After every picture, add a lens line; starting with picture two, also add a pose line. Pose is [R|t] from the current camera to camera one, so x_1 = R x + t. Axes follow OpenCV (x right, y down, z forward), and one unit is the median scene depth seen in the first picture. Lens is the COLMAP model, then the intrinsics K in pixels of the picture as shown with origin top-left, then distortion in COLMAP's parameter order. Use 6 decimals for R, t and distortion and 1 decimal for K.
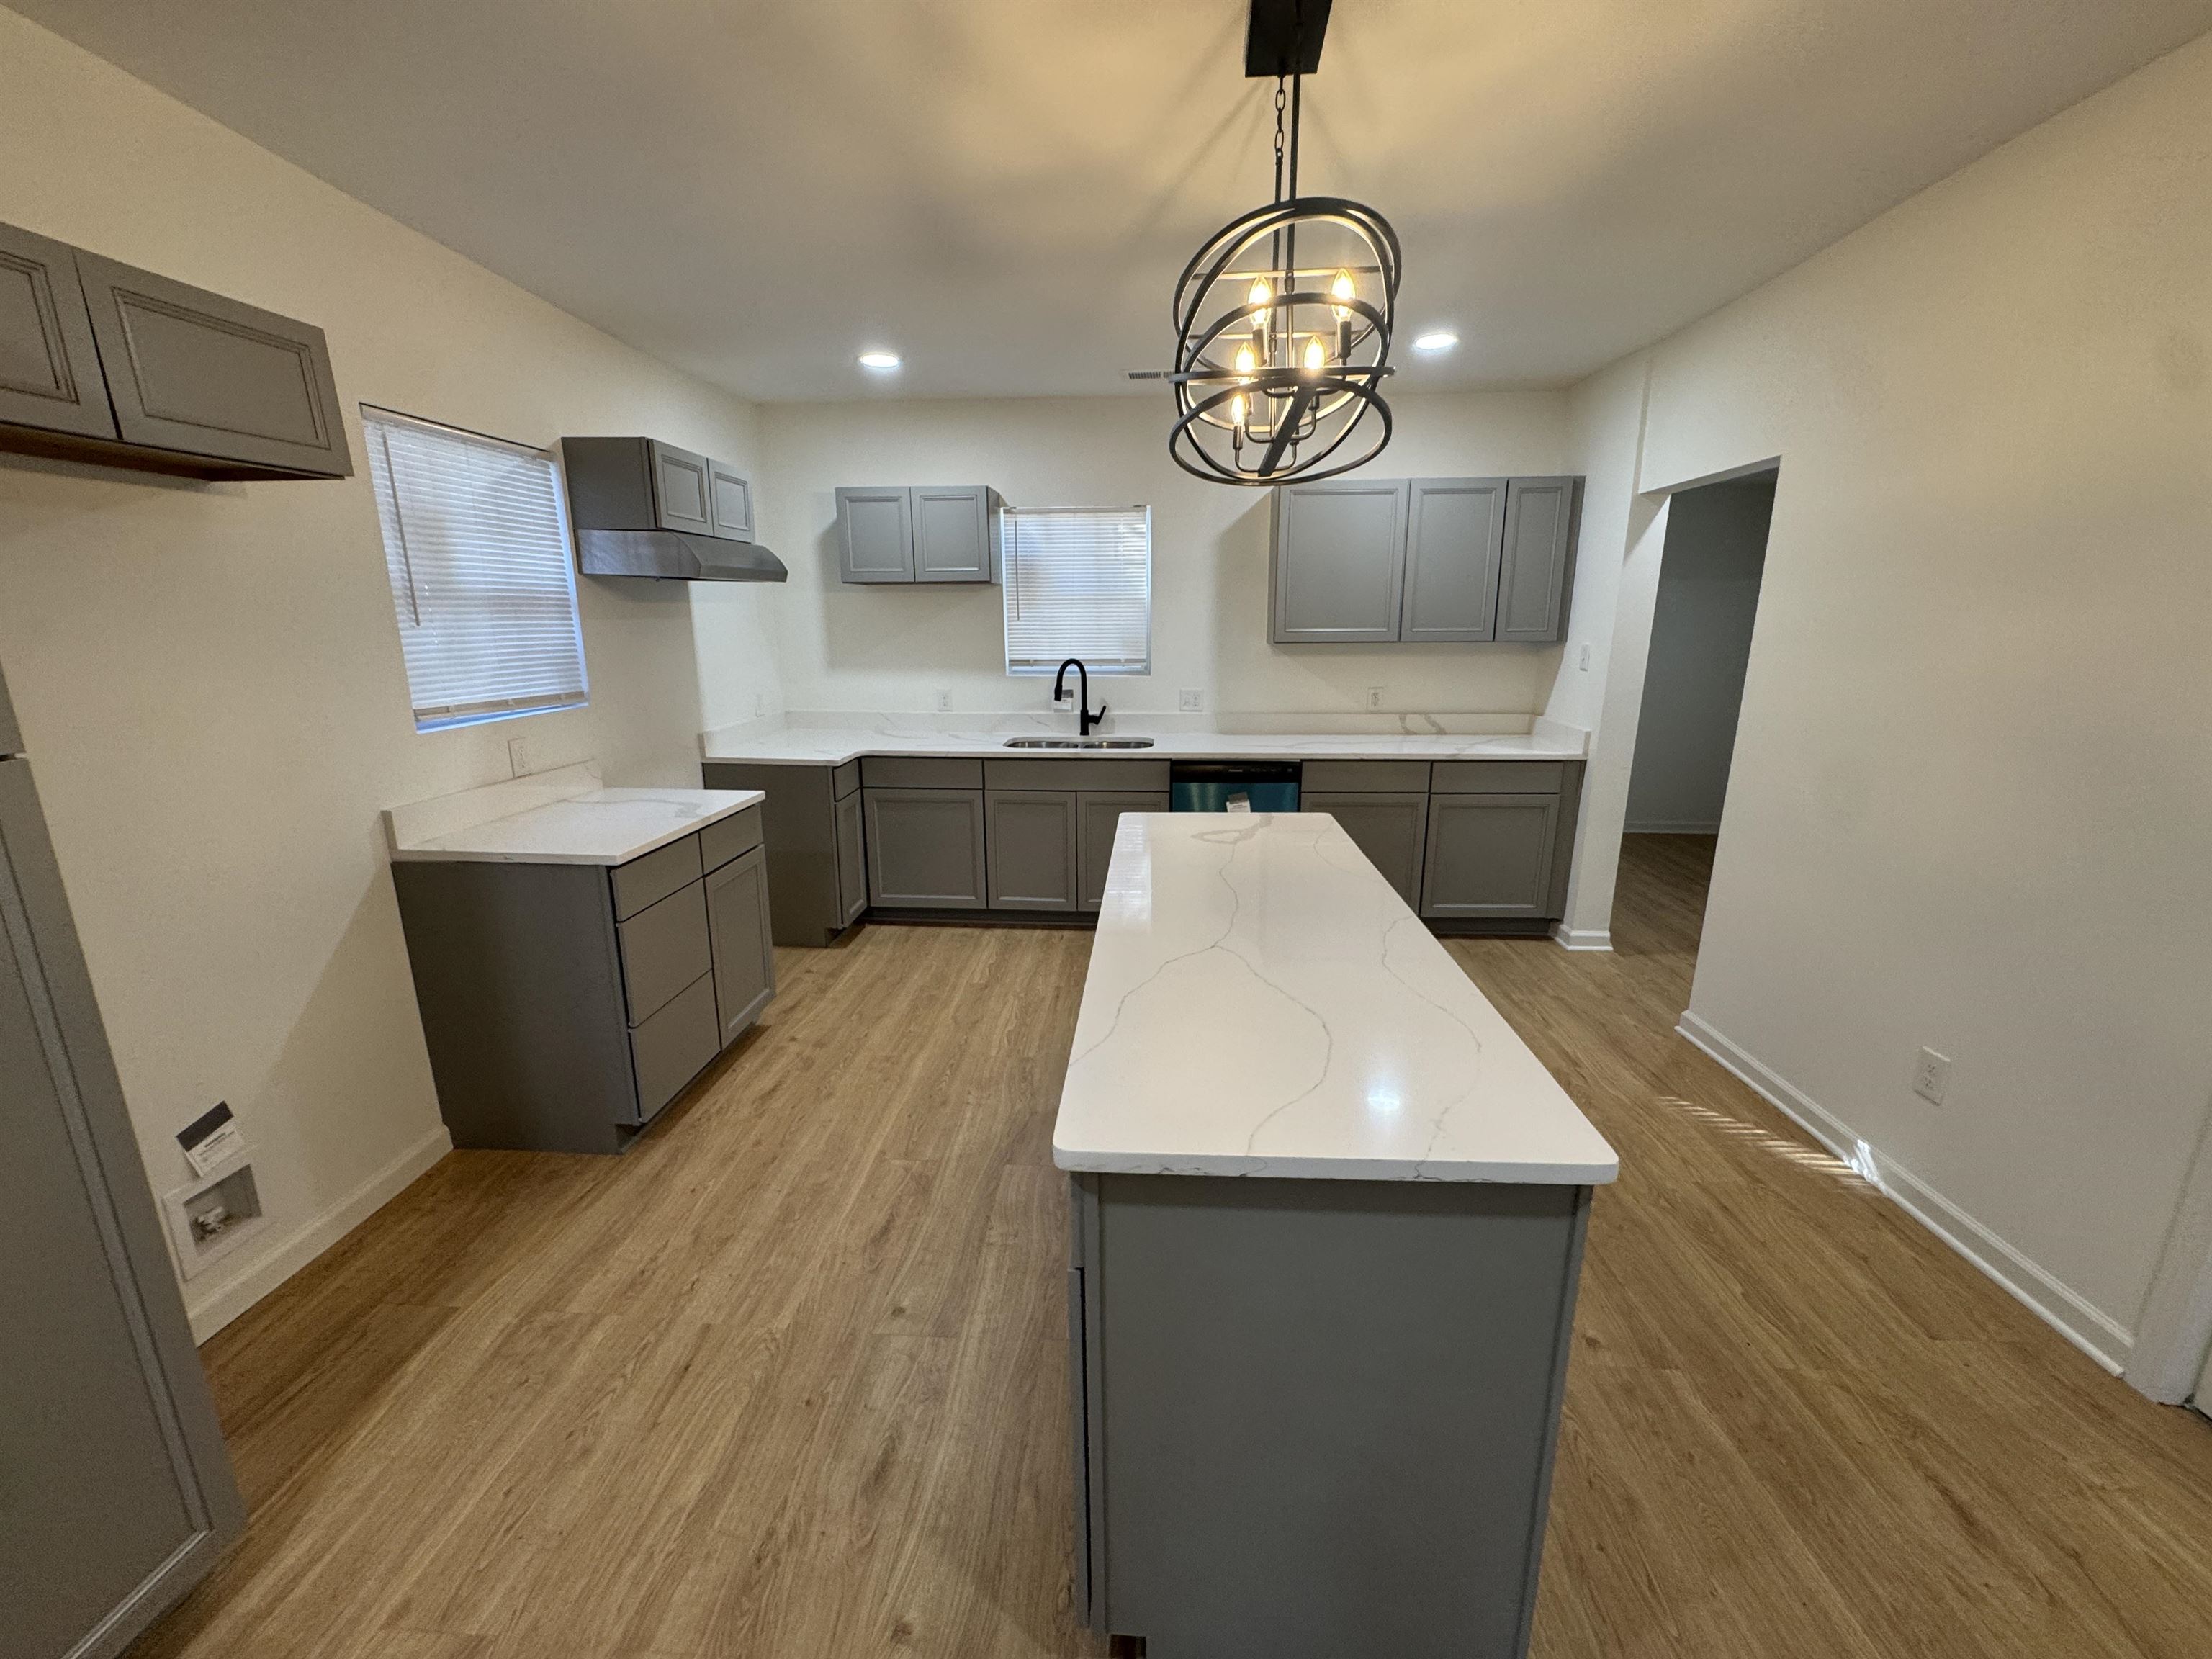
lens RADIAL K [[901.3, 0, 1106.0], [0, 901.3, 829.5], [0, 0, 1]] dist [0.015568, -0.000046]
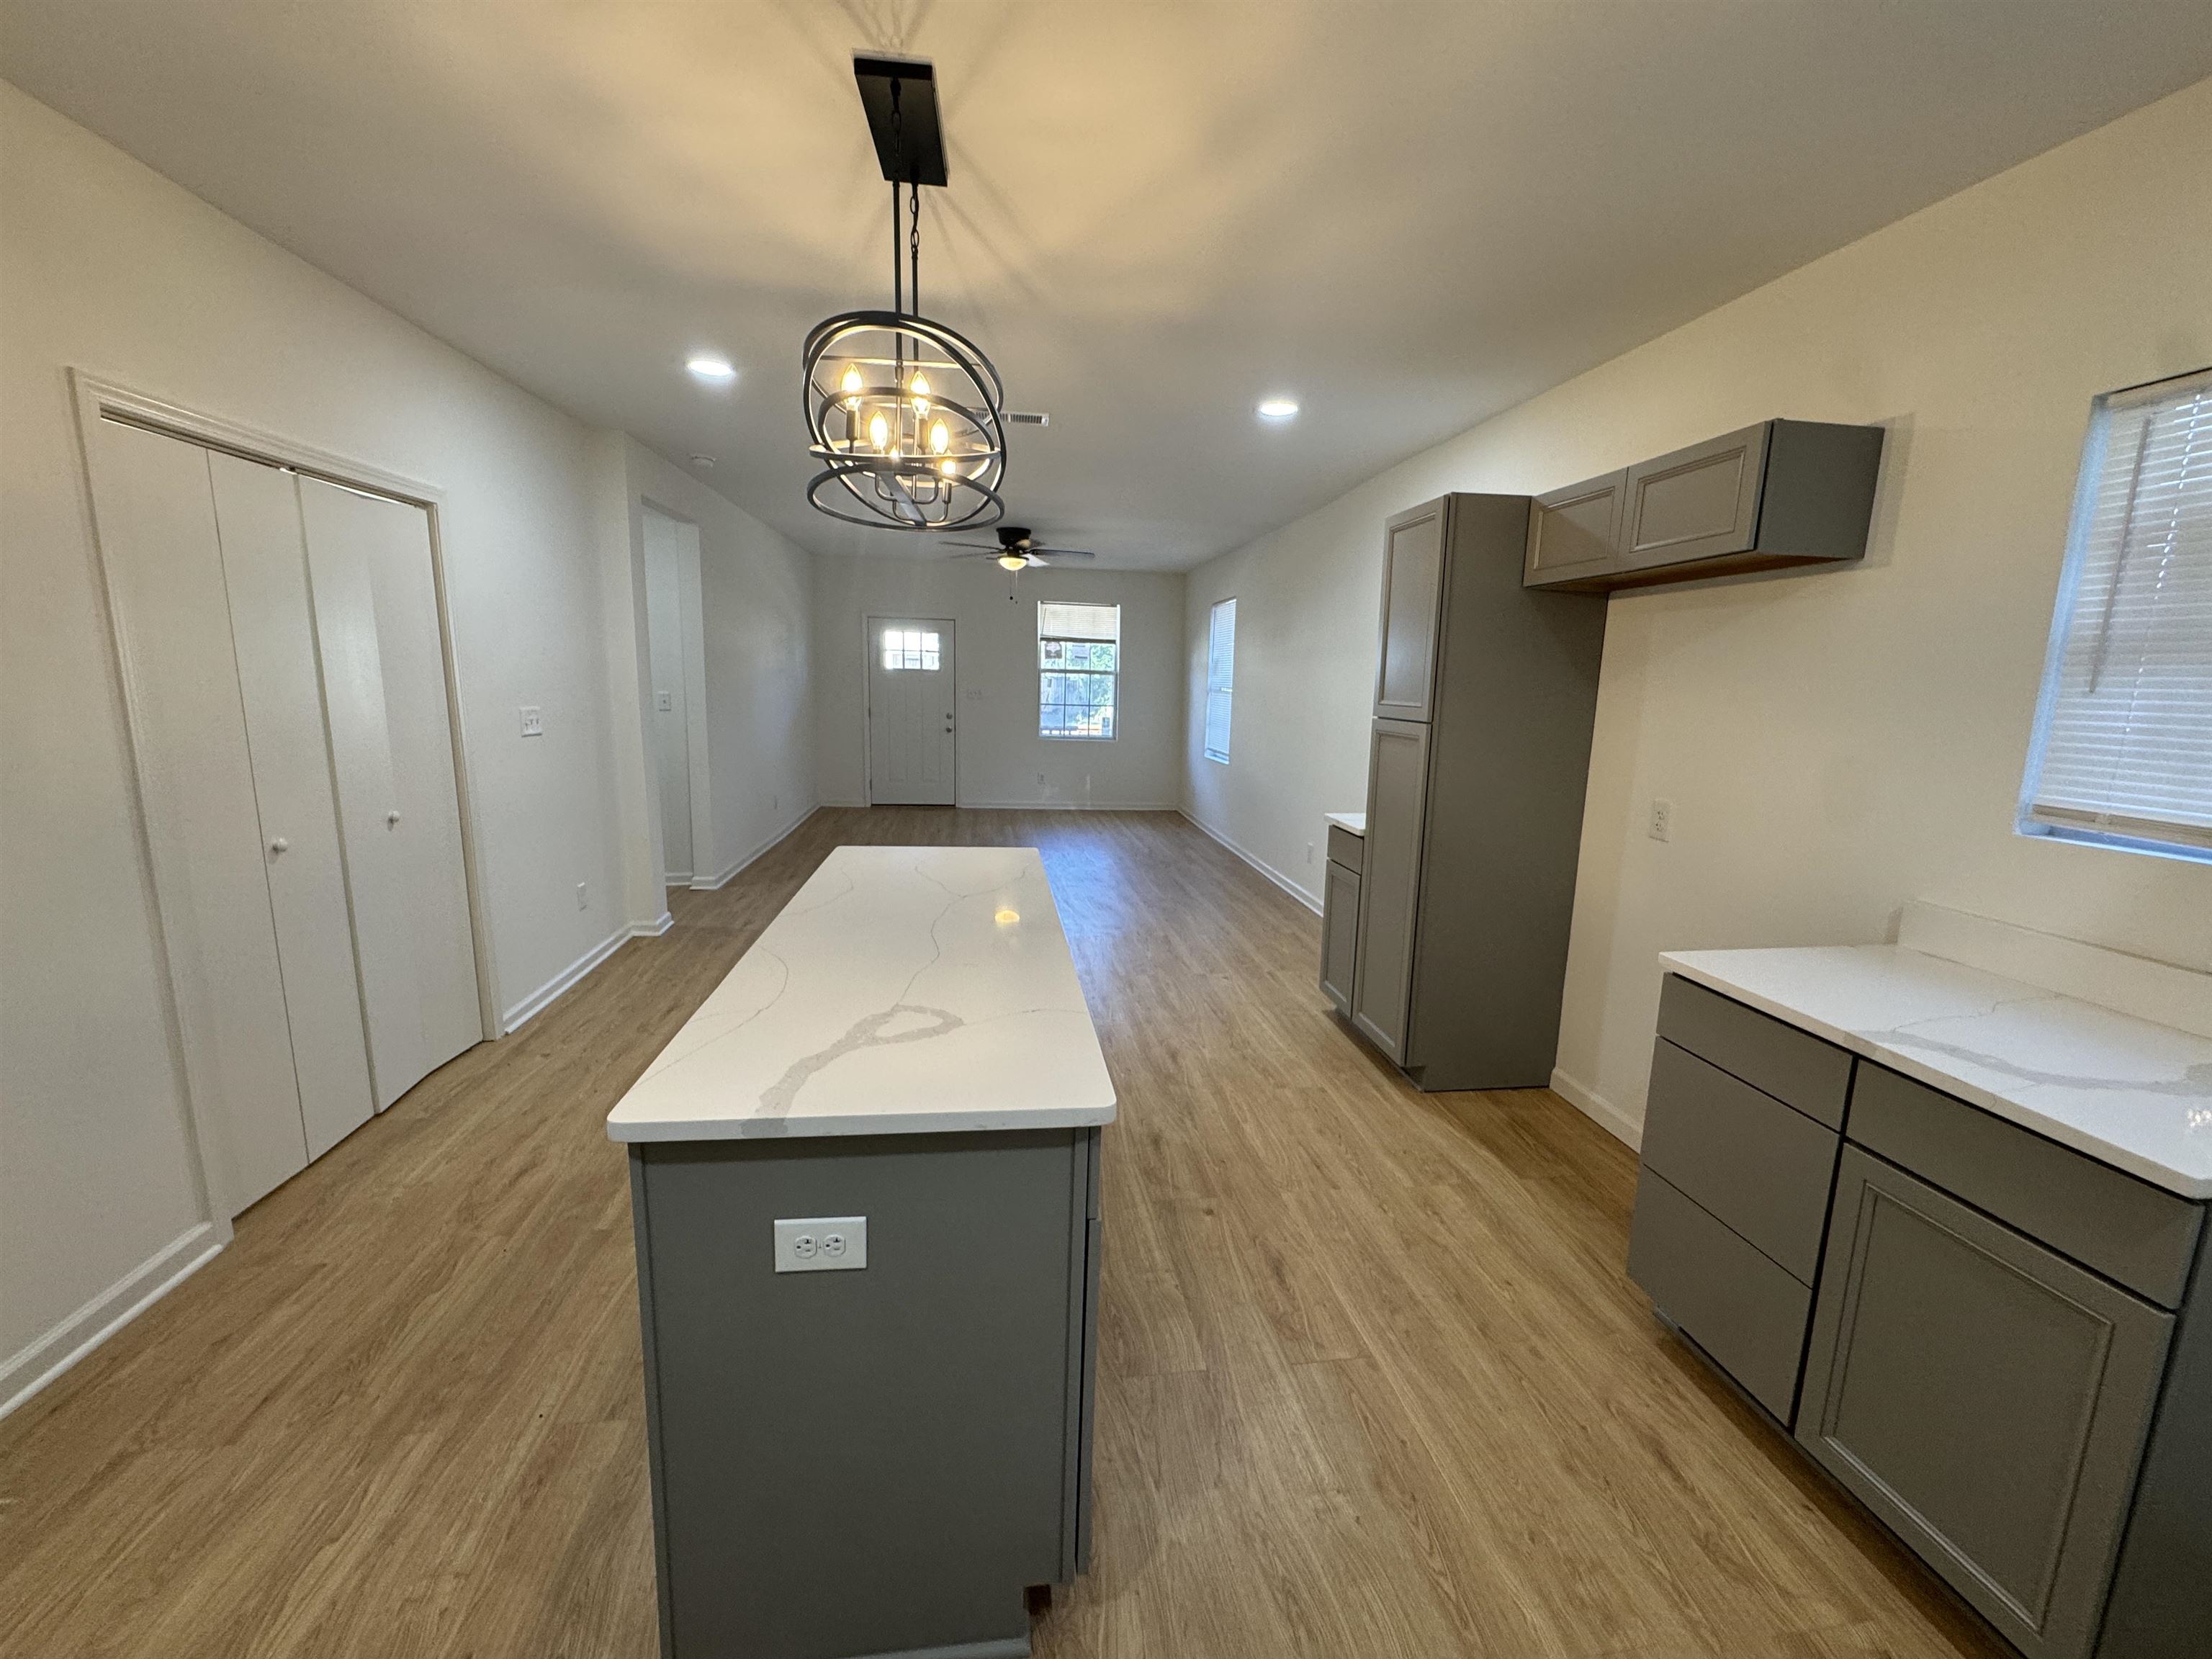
lens RADIAL K [[888.6, 0, 1106.0], [0, 888.6, 829.5], [0, 0, 1]] dist [-0.000735, 0.000298]
pose [[-0.981154, 0.012188, -0.192843, 0.140580], [-0.065475, 0.917996, 0.391148, -0.423386], [0.181796, 0.396402, -0.899897, 1.863101]]
